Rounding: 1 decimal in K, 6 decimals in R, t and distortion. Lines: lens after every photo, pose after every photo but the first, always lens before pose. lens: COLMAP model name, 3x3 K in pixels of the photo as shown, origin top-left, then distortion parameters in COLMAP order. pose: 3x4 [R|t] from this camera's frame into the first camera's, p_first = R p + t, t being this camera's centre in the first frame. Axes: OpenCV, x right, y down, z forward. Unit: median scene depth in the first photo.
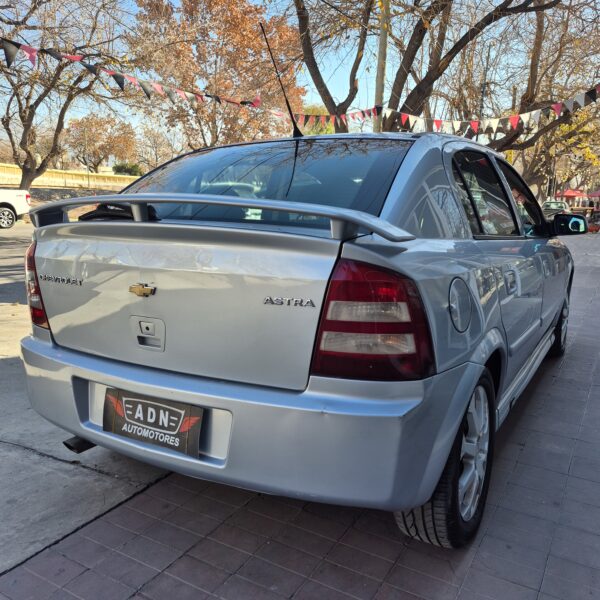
lens RADIAL K [[588.9, 0, 298.1], [0, 588.9, 298.4], [0, 0, 1]] dist [-0.010425, 0.000000]
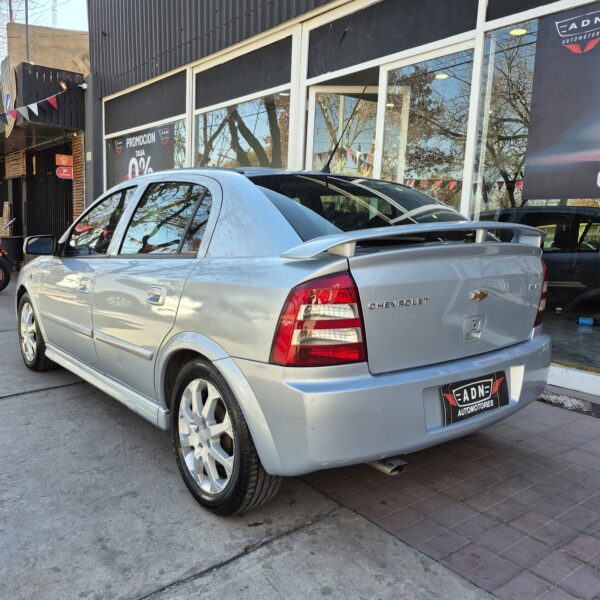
lens RADIAL K [[588.9, 0, 299.7], [0, 588.9, 300.5], [0, 0, 1]] dist [-0.010425, 0.000000]
pose [[0.290081, -0.091457, 0.952622, -0.626881], [0.138324, 0.988977, 0.052826, -0.049361], [-0.946953, 0.116446, 0.299534, 0.379468]]
